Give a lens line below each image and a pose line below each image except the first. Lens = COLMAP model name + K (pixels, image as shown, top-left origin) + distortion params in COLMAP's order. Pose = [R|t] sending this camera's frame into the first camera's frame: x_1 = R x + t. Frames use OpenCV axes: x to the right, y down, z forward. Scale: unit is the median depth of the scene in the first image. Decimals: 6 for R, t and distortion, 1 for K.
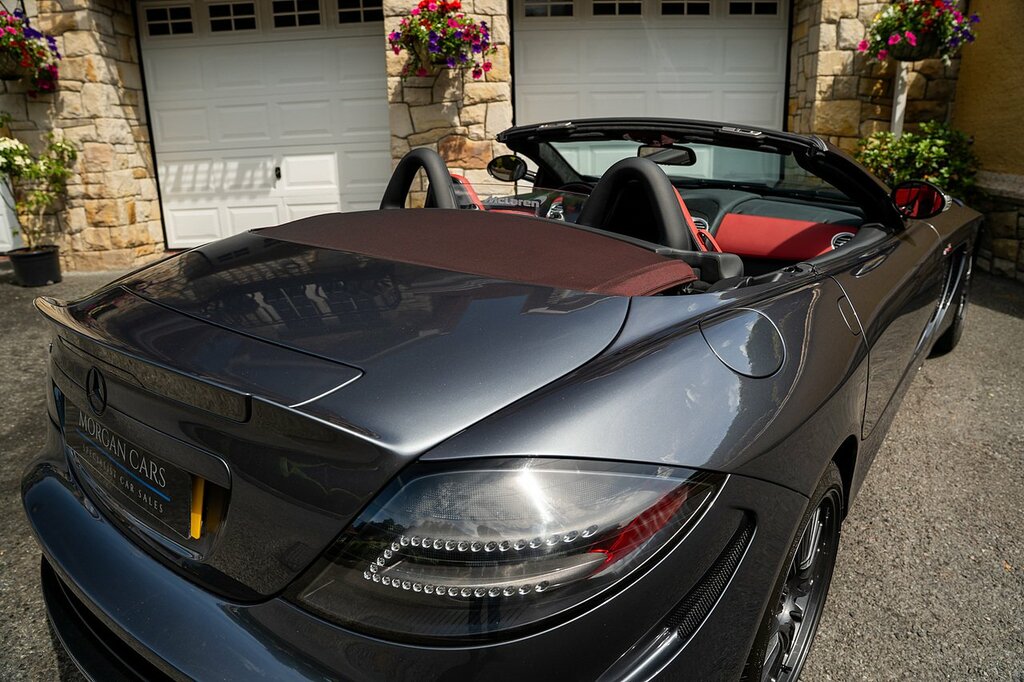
lens RADIAL K [[705.9, 0, 515.2], [0, 705.9, 341.3], [0, 0, 1]] dist [-0.174700, 0.133525]
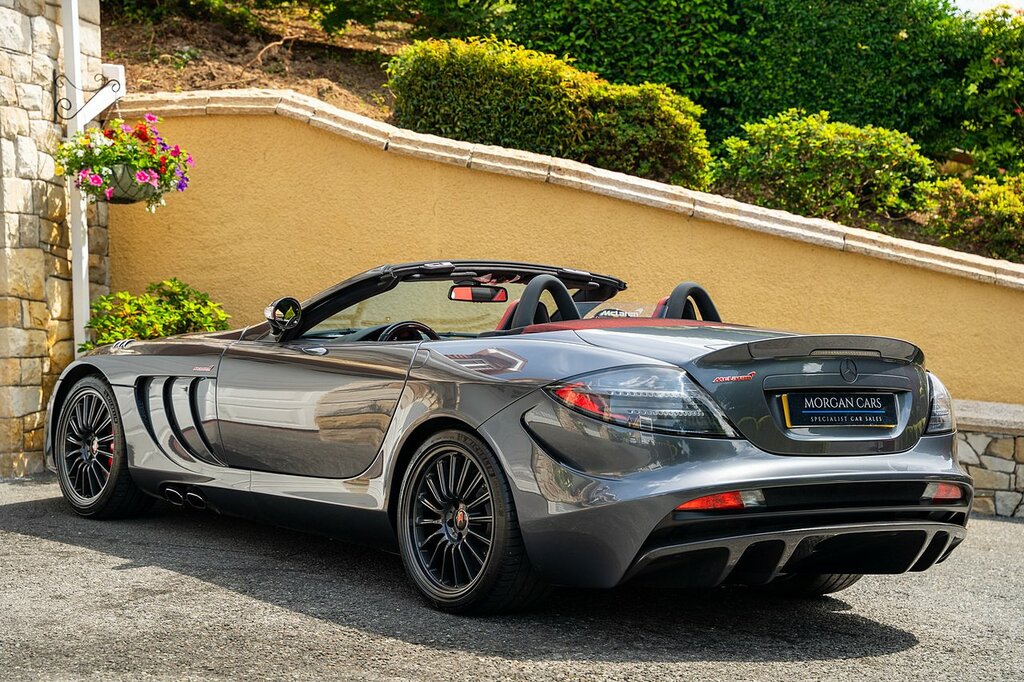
lens RADIAL K [[1929.0, 0, 512.4], [0, 1929.0, 345.7], [0, 0, 1]] dist [0.297808, 0.230679]
pose [[0.226224, 0.008843, 0.974035, -1.364421], [0.290173, 0.953947, -0.076055, 0.032635], [-0.929851, 0.299844, 0.213239, 0.144002]]
